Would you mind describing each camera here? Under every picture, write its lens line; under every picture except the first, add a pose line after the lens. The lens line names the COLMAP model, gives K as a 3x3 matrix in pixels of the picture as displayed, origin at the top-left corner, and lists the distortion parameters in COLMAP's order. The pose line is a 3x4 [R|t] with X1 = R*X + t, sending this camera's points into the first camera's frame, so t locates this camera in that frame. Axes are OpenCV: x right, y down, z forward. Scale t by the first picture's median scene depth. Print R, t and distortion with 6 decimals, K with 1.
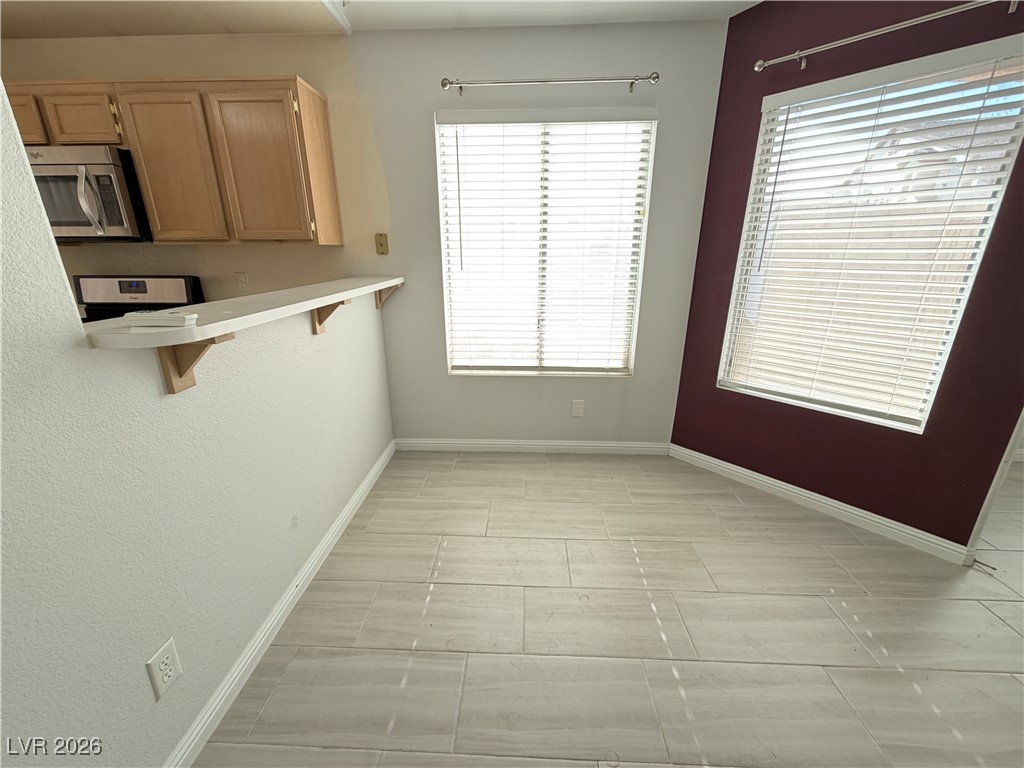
lens RADIAL K [[410.2, 0, 509.9], [0, 410.2, 383.8], [0, 0, 1]] dist [0.001283, 0.000085]
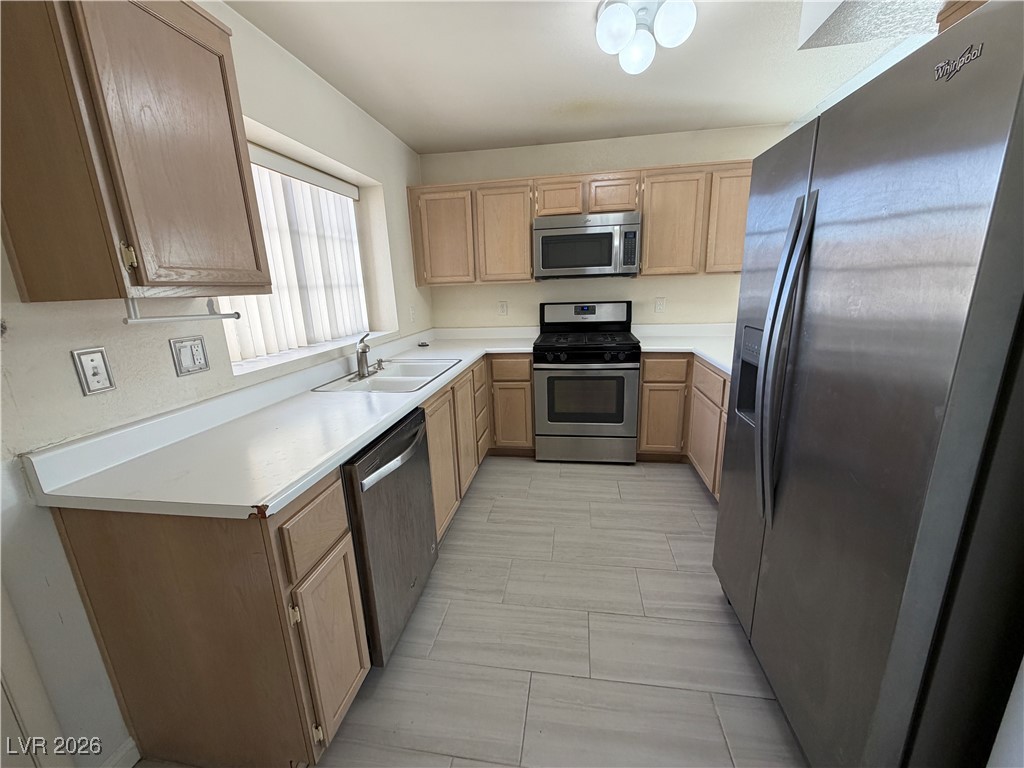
lens RADIAL K [[406.7, 0, 508.9], [0, 406.7, 385.0], [0, 0, 1]] dist [0.000228, -0.000184]
pose [[0.992127, -0.003447, -0.125189, -1.080220], [-0.005531, 0.997440, -0.071296, 0.119126], [0.125114, 0.071427, 0.989568, -0.379463]]
